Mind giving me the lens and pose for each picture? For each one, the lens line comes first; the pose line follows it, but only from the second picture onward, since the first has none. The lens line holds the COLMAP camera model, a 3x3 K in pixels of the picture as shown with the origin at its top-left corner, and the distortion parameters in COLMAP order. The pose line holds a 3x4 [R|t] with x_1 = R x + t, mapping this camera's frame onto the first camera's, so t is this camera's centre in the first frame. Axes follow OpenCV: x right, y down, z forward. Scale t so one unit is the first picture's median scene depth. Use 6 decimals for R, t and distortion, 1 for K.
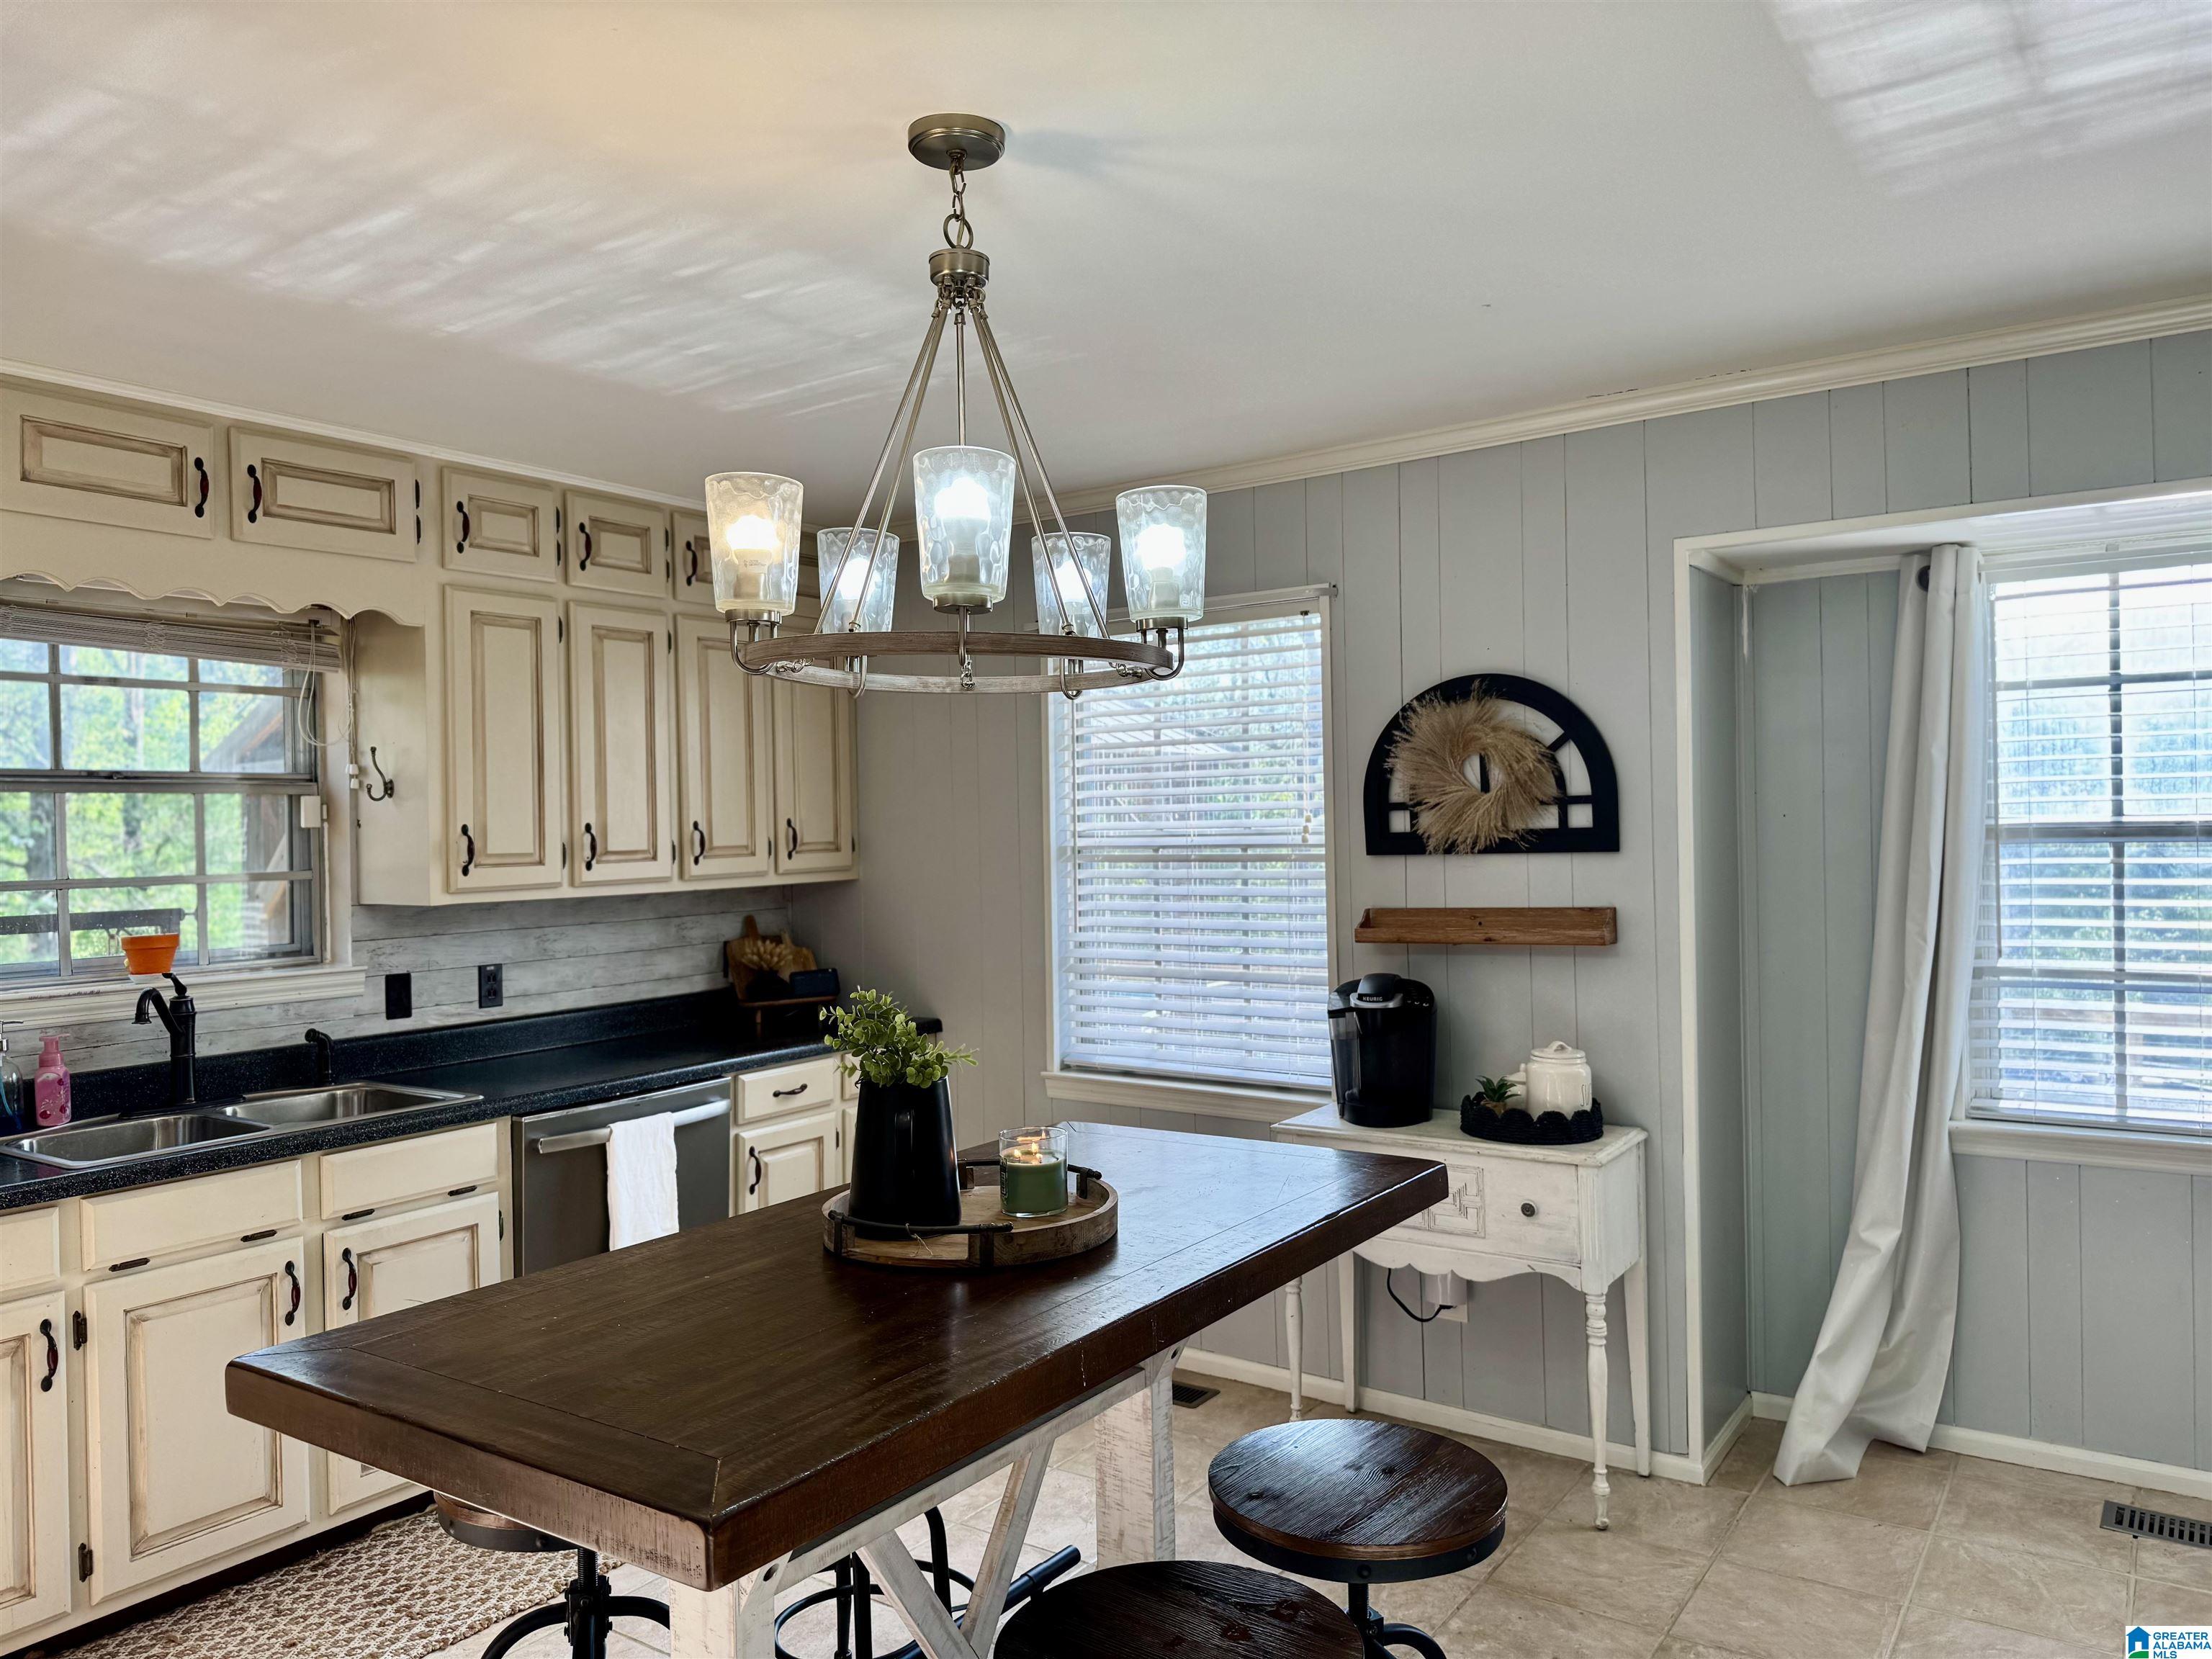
lens RADIAL K [[1541.0, 0, 1115.9], [0, 1541.0, 827.8], [0, 0, 1]] dist [0.005072, -0.003558]
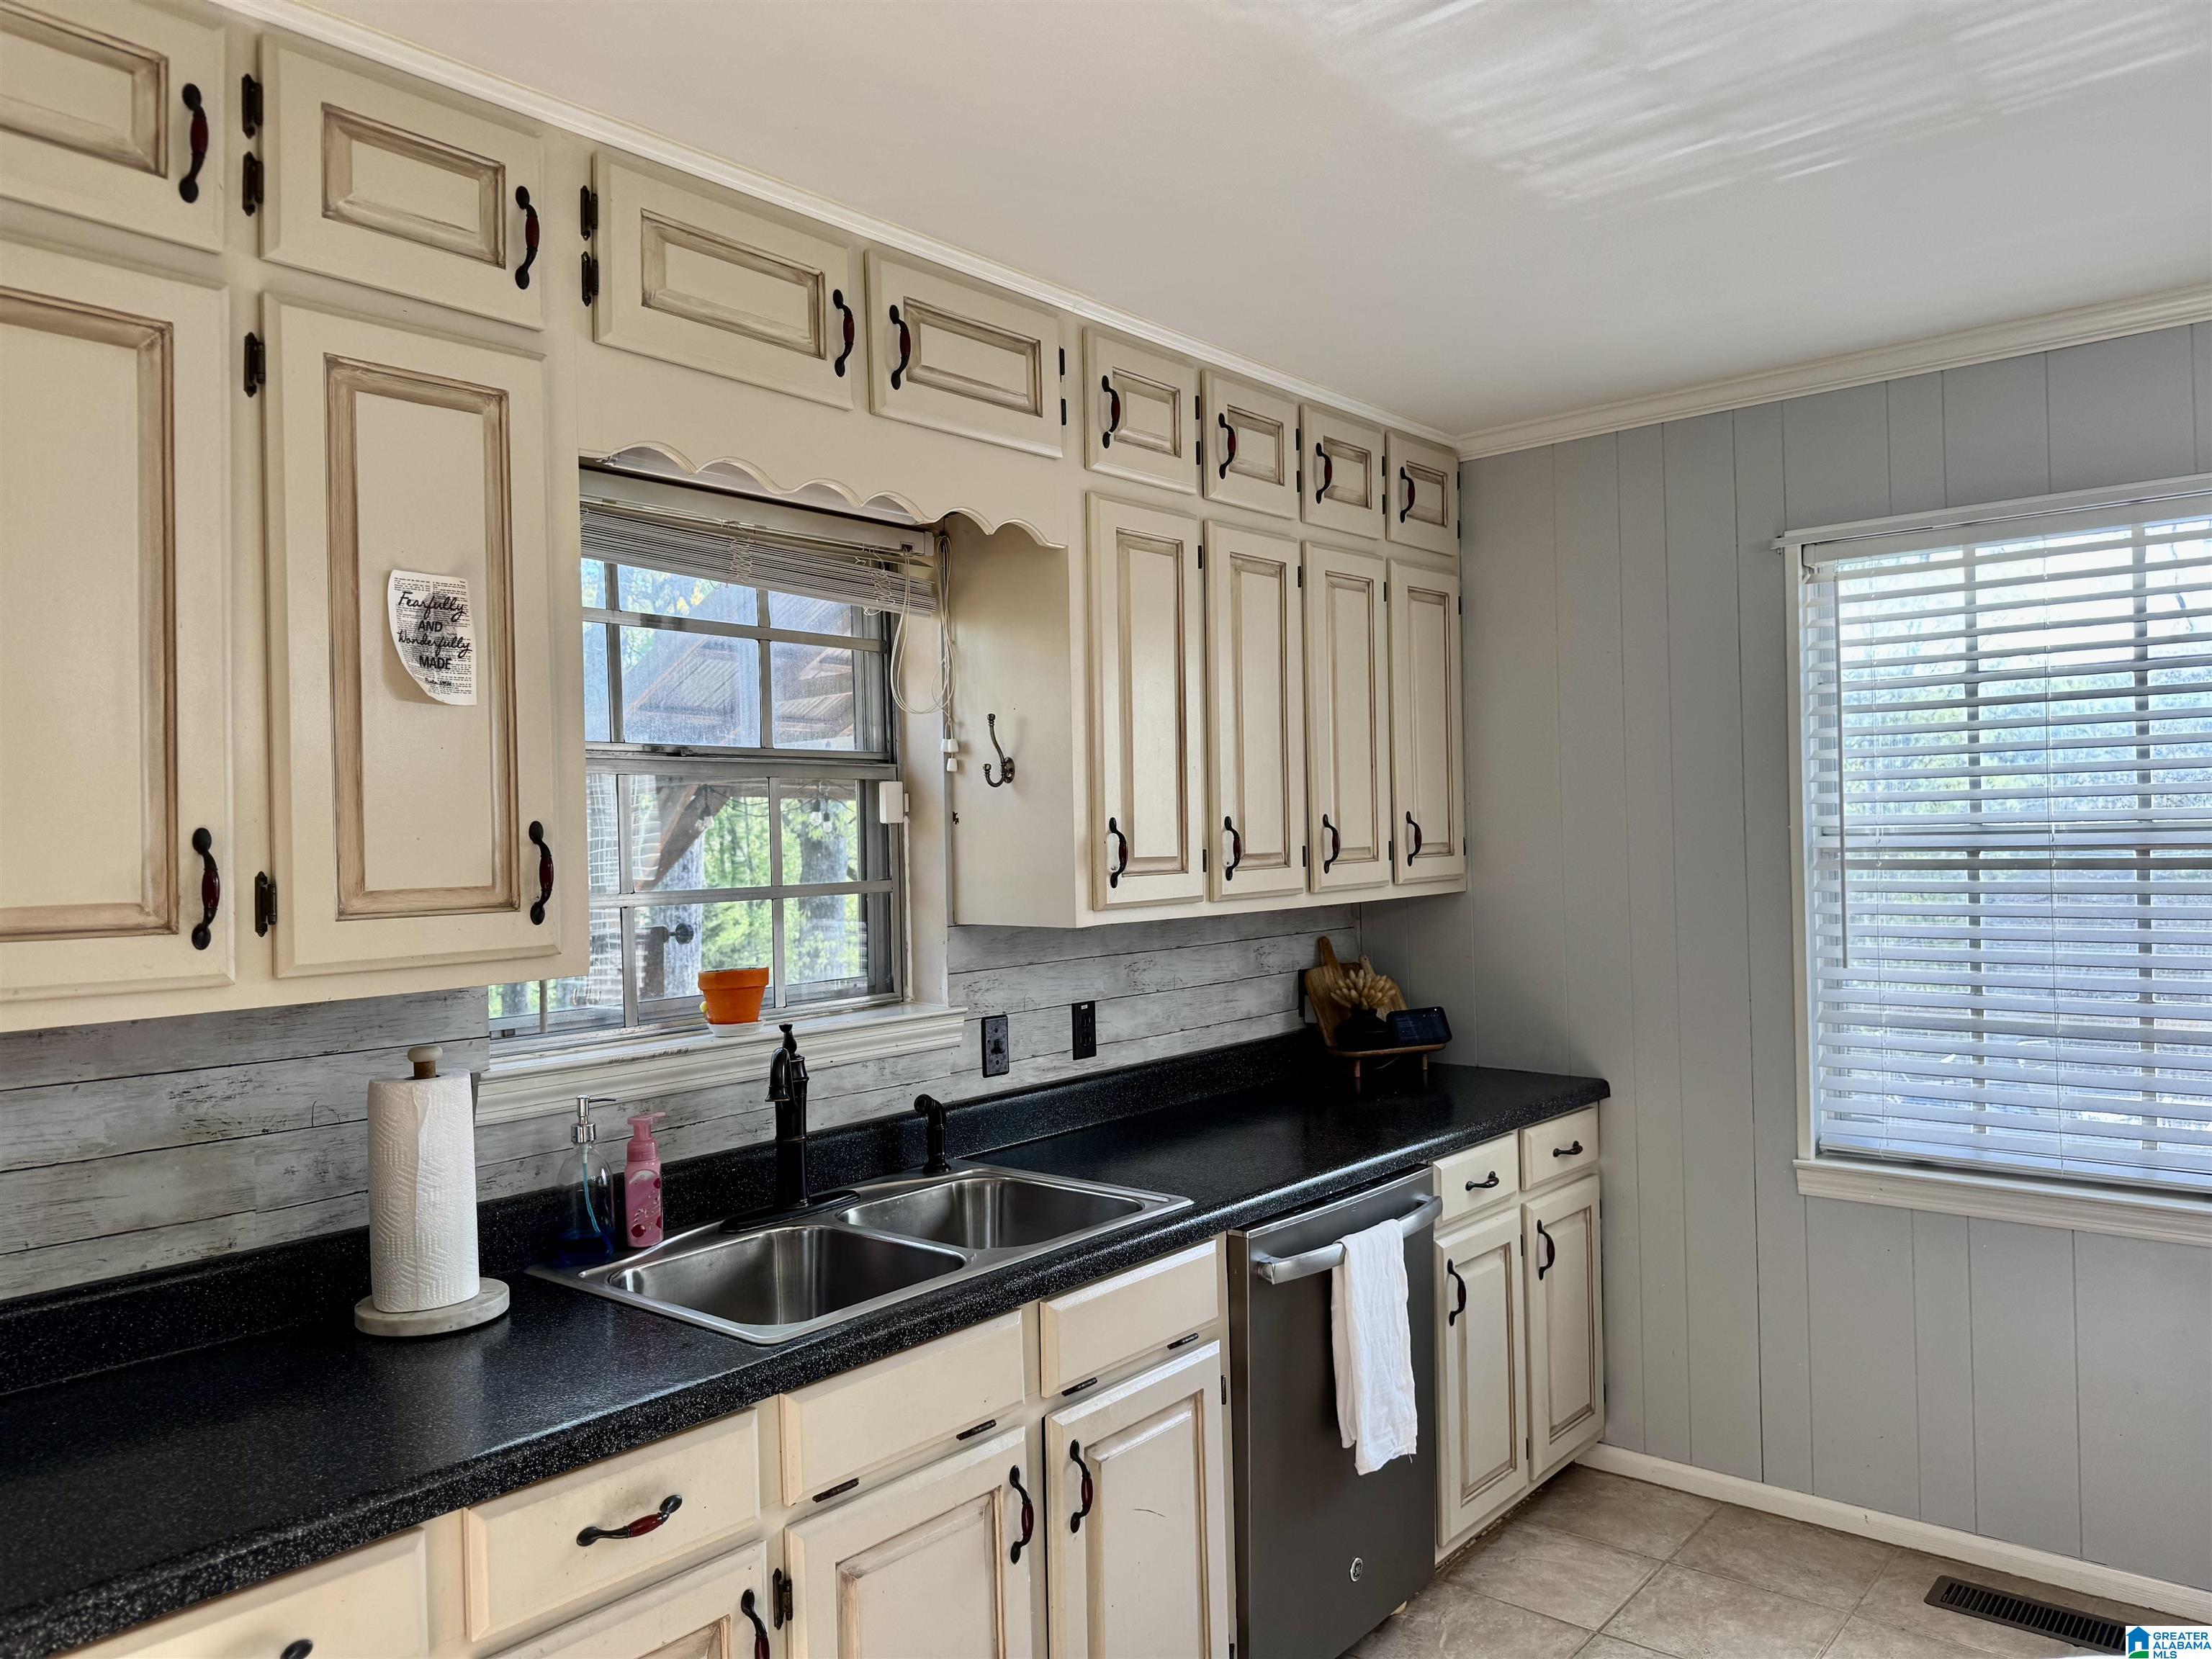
lens RADIAL K [[1526.1, 0, 1106.0], [0, 1526.1, 829.5], [0, 0, 1]] dist [0.205992, -0.349358]
pose [[0.994181, -0.004125, -0.107643, -0.335825], [0.003579, 0.999980, -0.005259, 0.007206], [0.107662, 0.004843, 0.994176, 0.262718]]
